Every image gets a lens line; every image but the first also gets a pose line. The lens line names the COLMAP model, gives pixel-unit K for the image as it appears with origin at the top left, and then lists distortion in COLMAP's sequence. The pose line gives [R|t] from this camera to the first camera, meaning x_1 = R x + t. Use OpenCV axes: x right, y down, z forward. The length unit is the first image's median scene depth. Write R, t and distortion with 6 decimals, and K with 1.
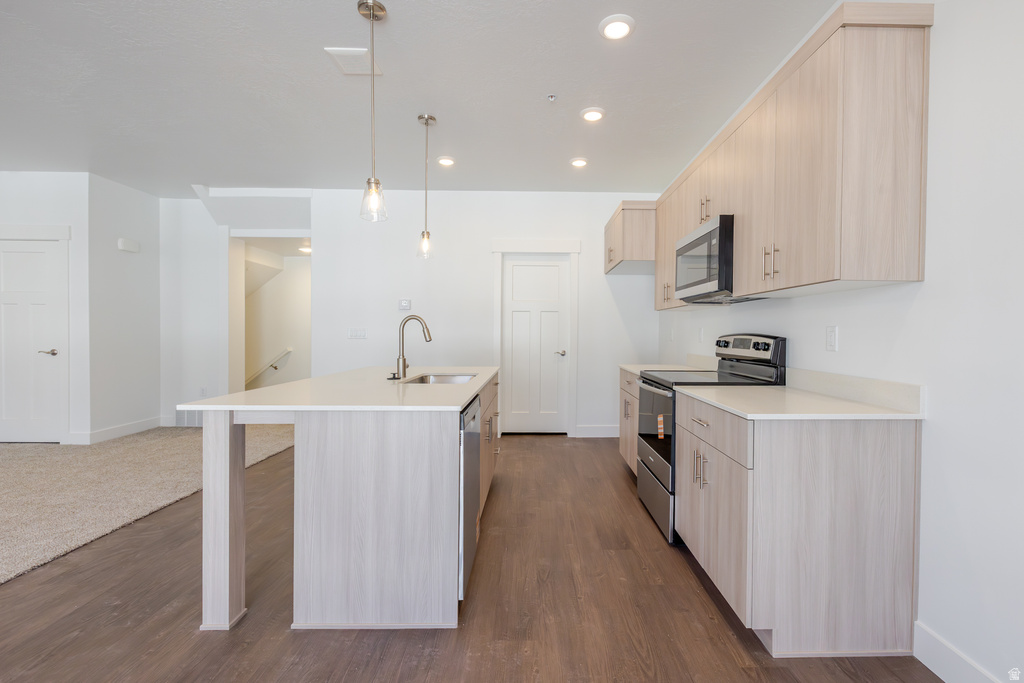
lens RADIAL K [[443.3, 0, 547.6], [0, 443.3, 344.9], [0, 0, 1]] dist [0.001689, -0.000577]
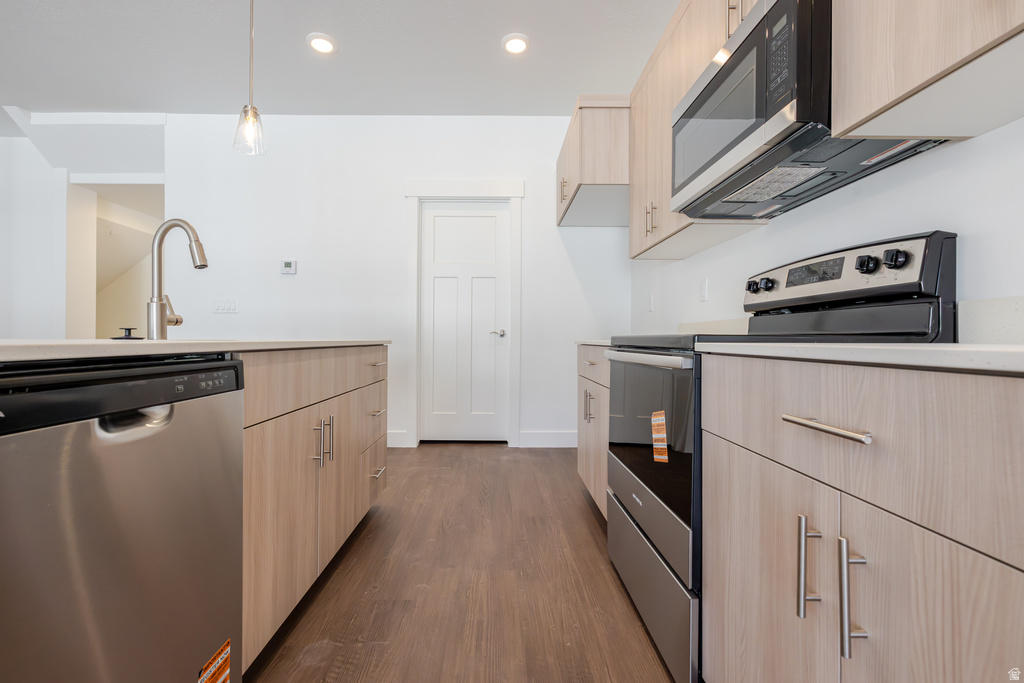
lens RADIAL K [[443.3, 0, 494.3], [0, 443.3, 334.0], [0, 0, 1]] dist [0.001689, -0.000577]
pose [[0.999494, -0.001886, -0.031747, 0.074892], [0.000844, 0.999461, -0.032828, 0.072071], [0.031792, 0.032785, 0.998957, 0.415928]]
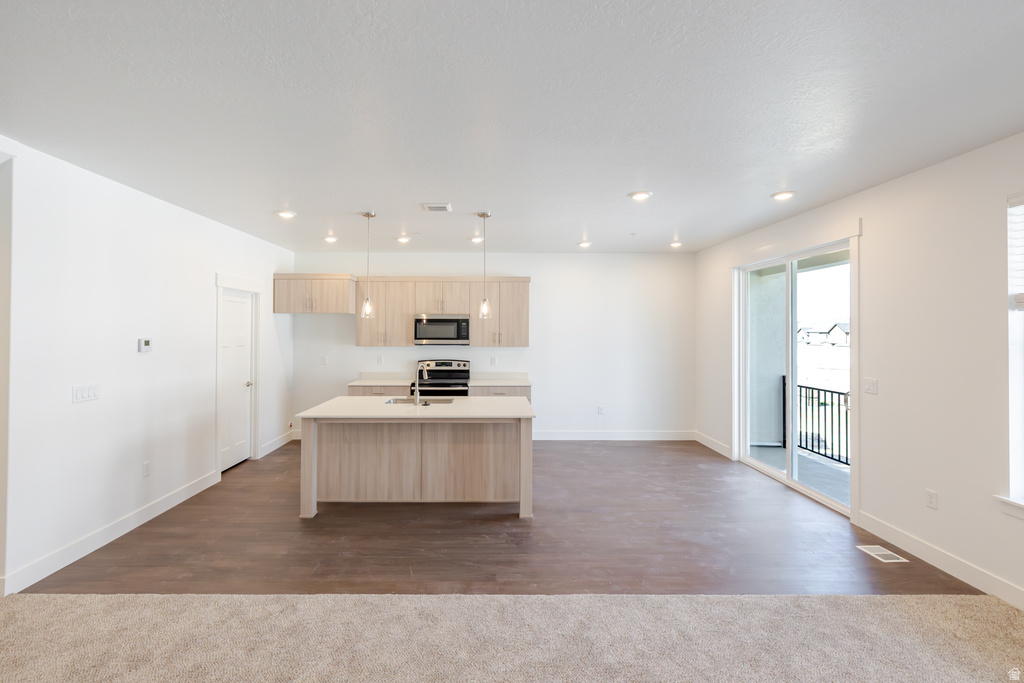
lens RADIAL K [[443.3, 0, 495.9], [0, 443.3, 319.9], [0, 0, 1]] dist [0.001689, -0.000577]
pose [[0.018567, 0.016930, 0.999684, -1.583830], [0.020285, 0.999644, -0.017306, -0.159563], [-0.999622, 0.020599, 0.018217, 0.591485]]
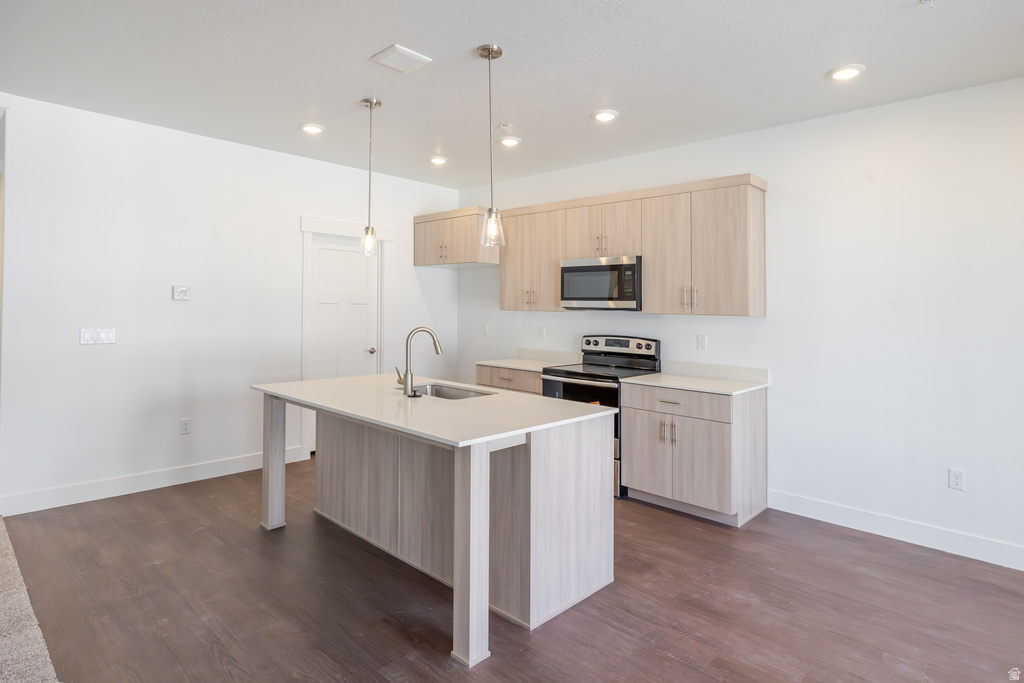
lens RADIAL K [[562.4, 0, 516.6], [0, 562.4, 290.9], [0, 0, 1]] dist [0.000958, -0.001142]
pose [[0.706395, 0.024649, 0.707388, -0.860008], [0.004769, 0.999205, -0.039580, -0.081845], [-0.707801, 0.031333, 0.705716, 0.000772]]
